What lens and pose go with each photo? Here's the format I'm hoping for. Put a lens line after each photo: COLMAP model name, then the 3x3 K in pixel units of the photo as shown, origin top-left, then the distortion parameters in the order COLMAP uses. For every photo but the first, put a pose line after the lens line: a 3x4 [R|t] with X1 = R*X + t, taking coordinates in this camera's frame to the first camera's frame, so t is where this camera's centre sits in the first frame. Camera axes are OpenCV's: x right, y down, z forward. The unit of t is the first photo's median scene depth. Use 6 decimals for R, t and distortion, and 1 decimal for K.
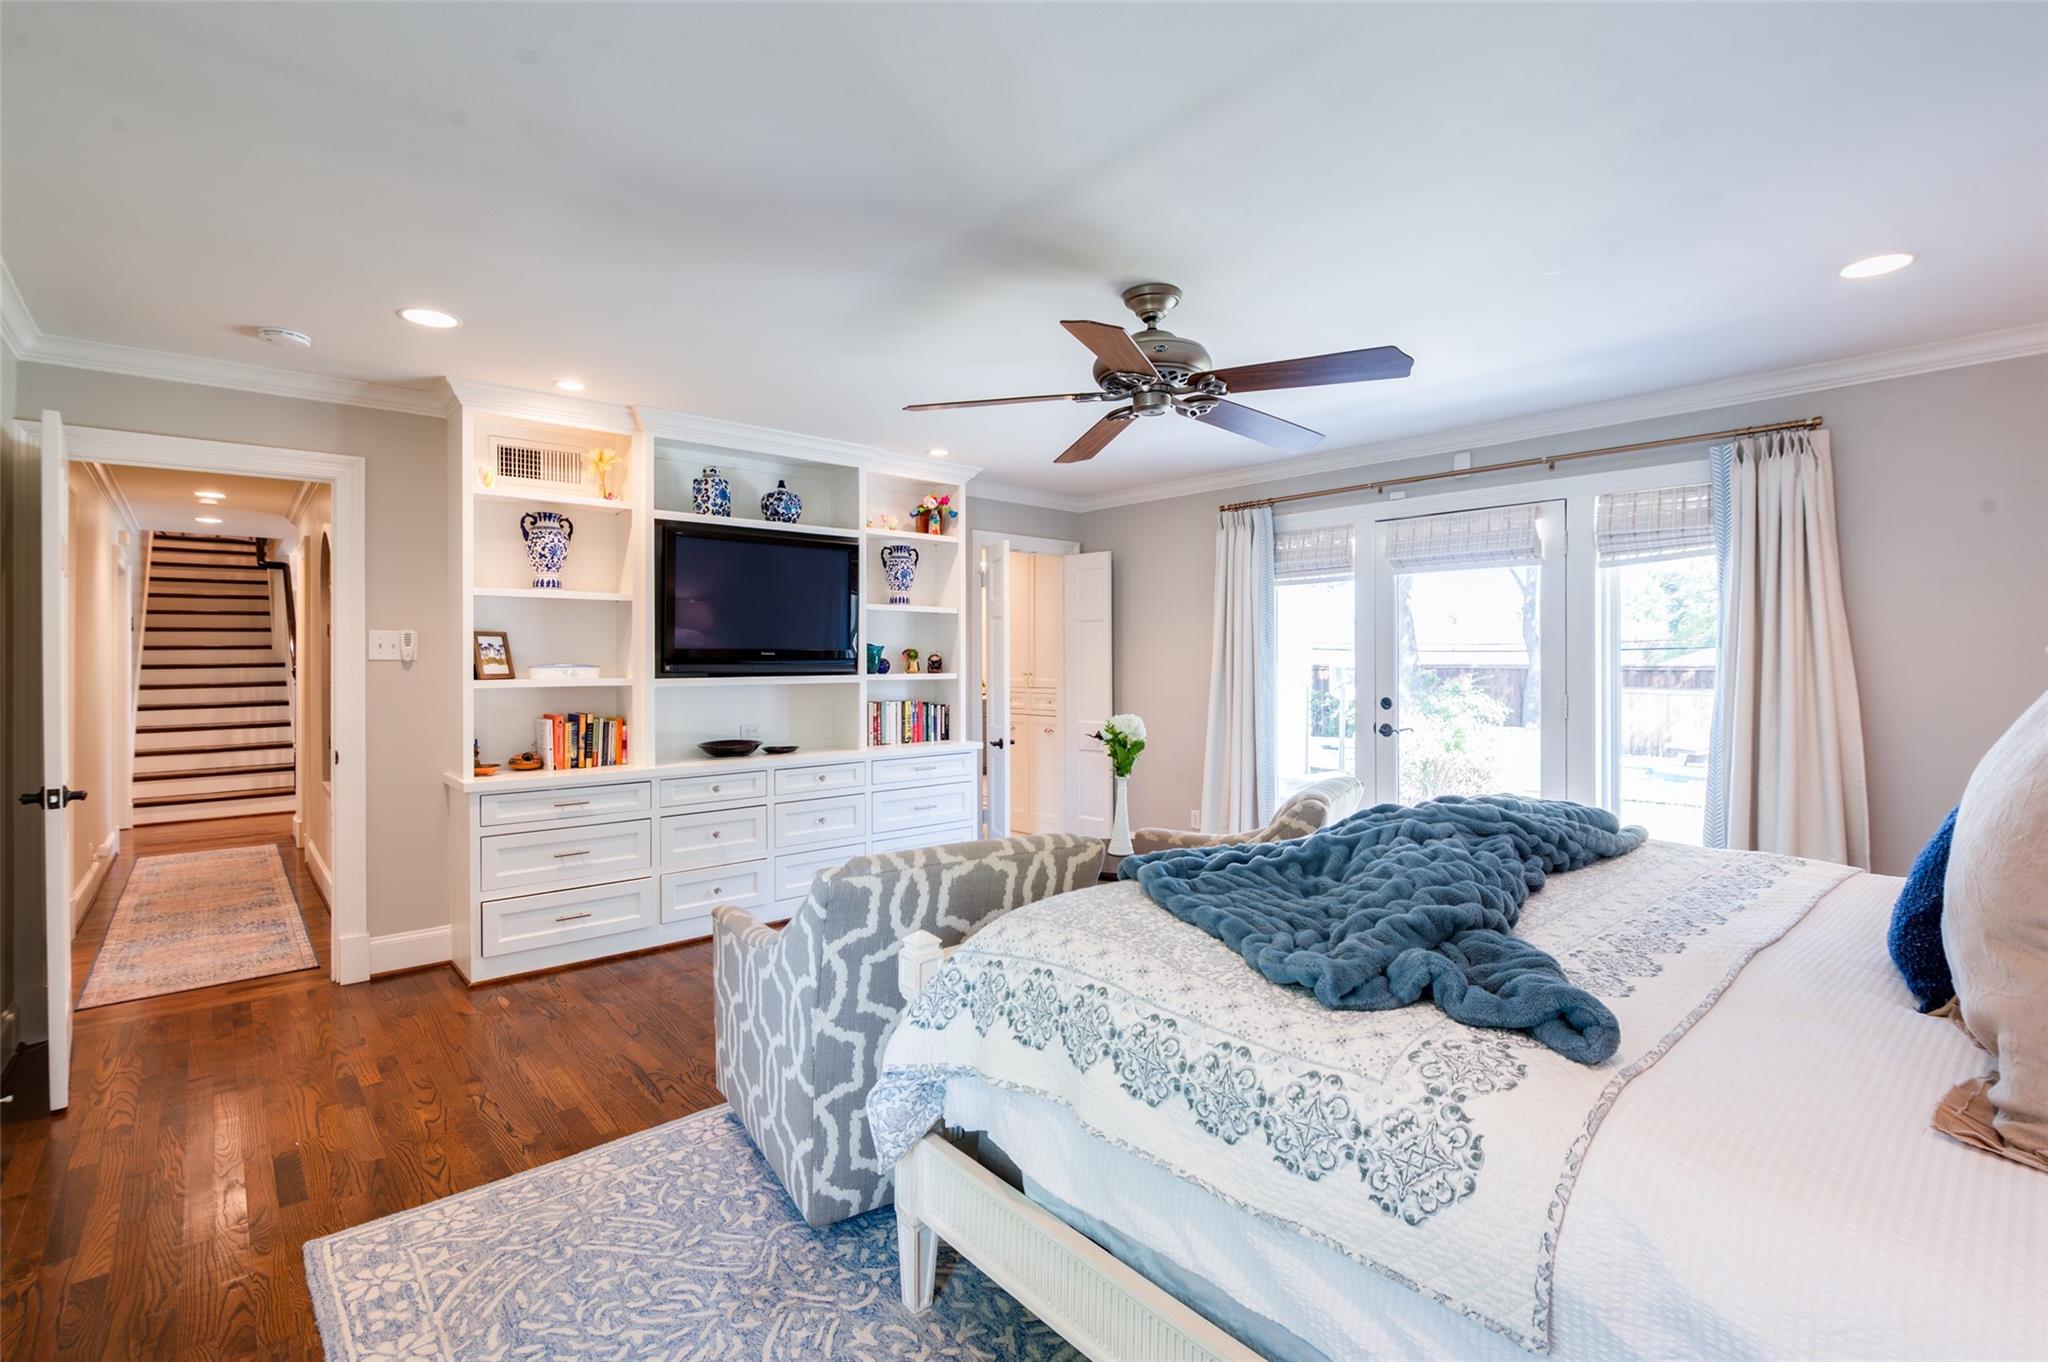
lens RADIAL K [[934.1, 0, 1028.9], [0, 934.1, 665.0], [0, 0, 1]] dist [-0.012367, 0.001890]
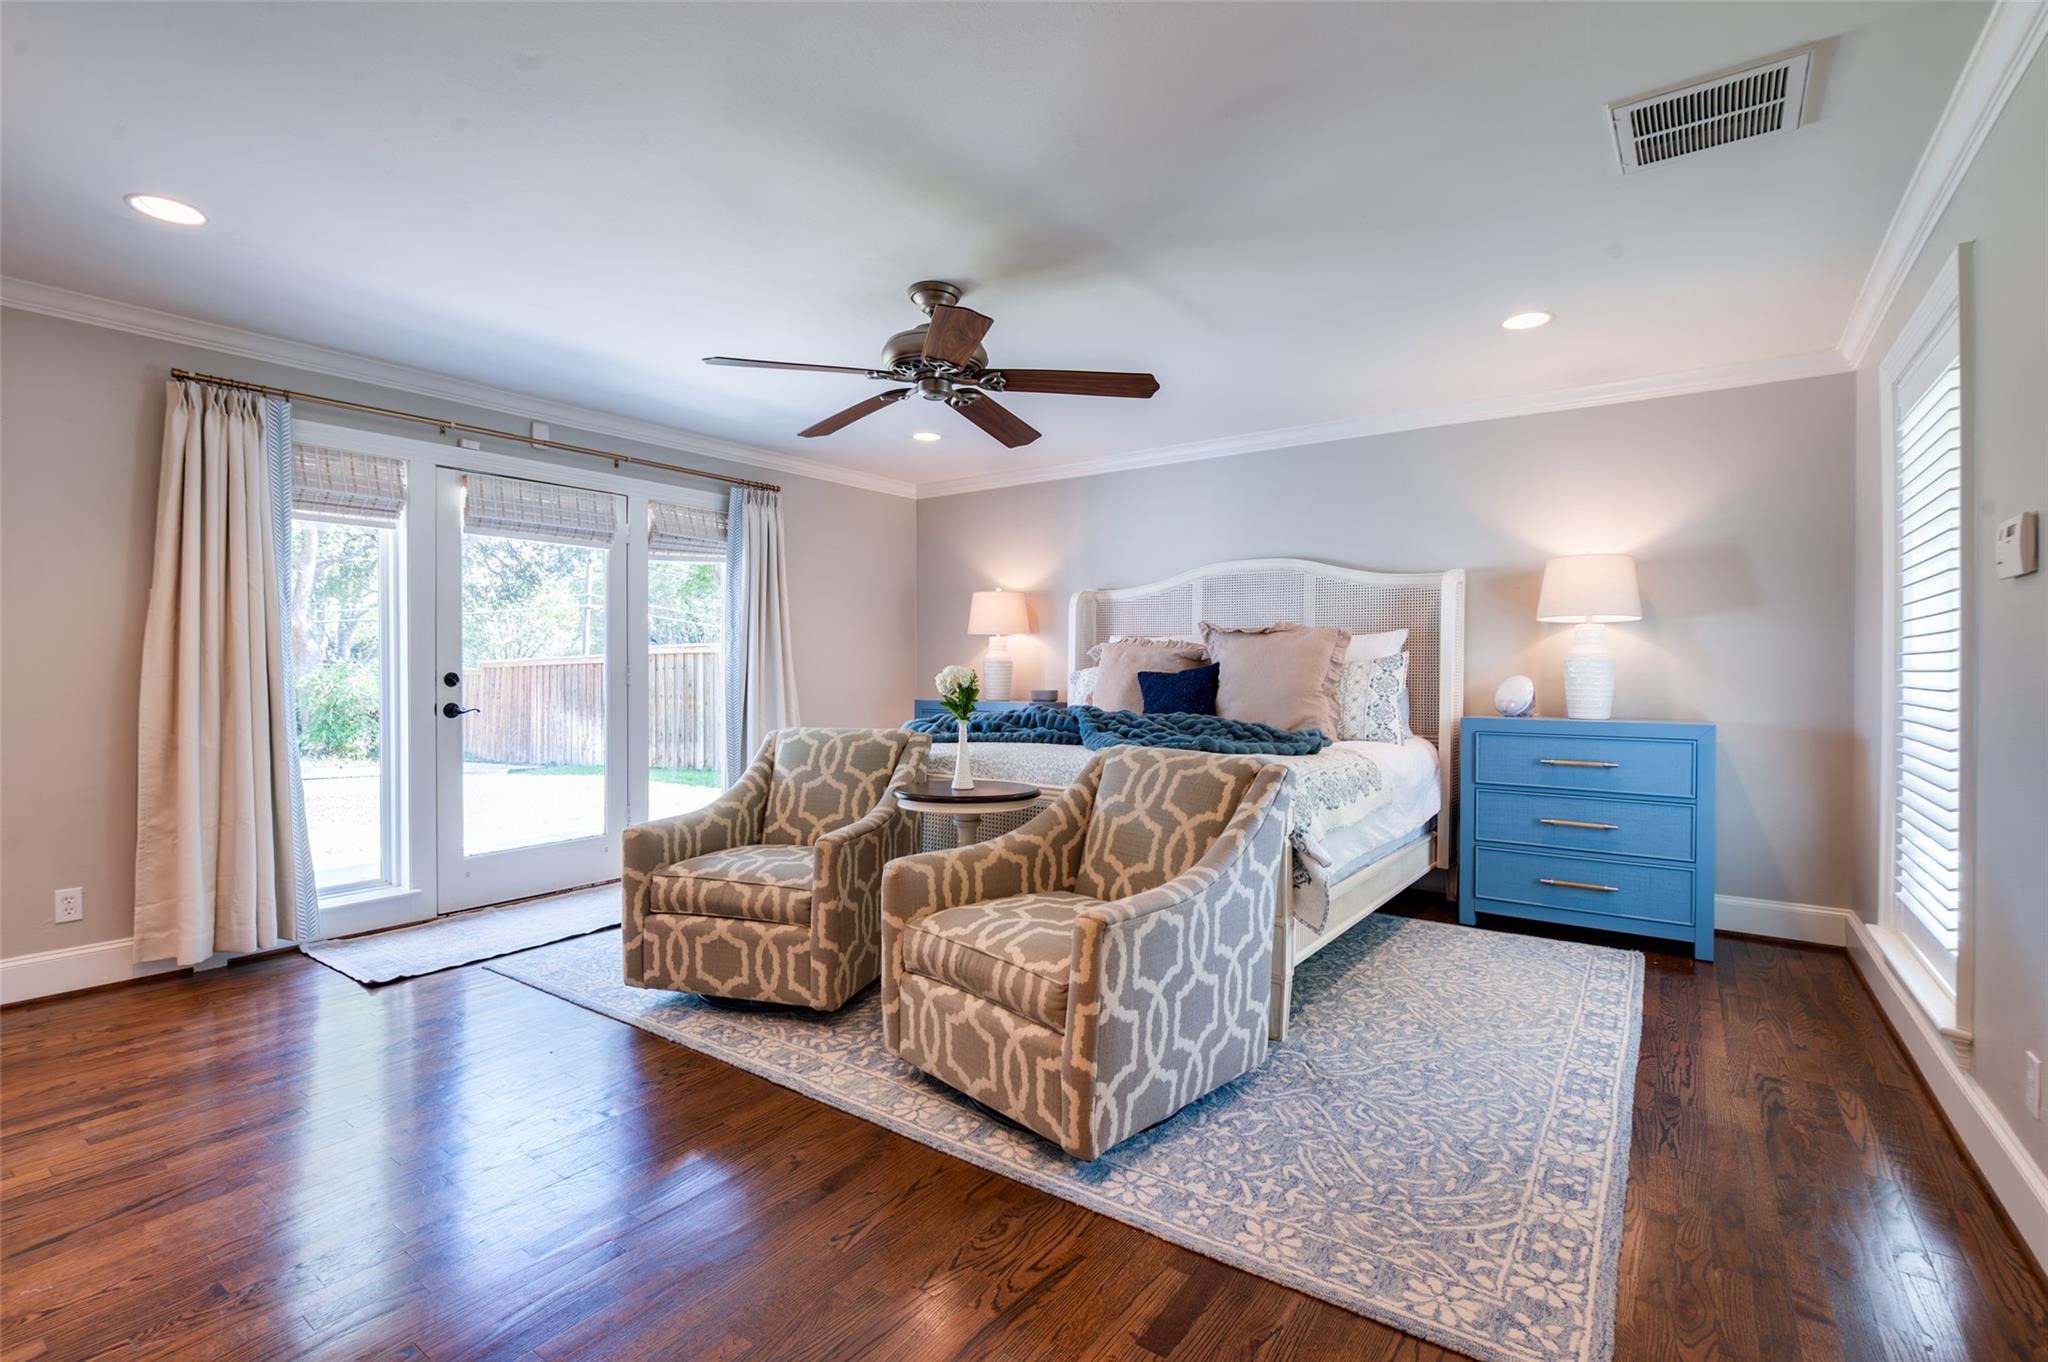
lens RADIAL K [[934.1, 0, 1026.9], [0, 934.1, 675.2], [0, 0, 1]] dist [-0.012367, 0.001890]
pose [[-0.225861, -0.009750, 0.974111, -1.364799], [0.006559, 0.999912, 0.011529, 0.072310], [-0.974137, 0.008993, -0.225777, 1.583390]]
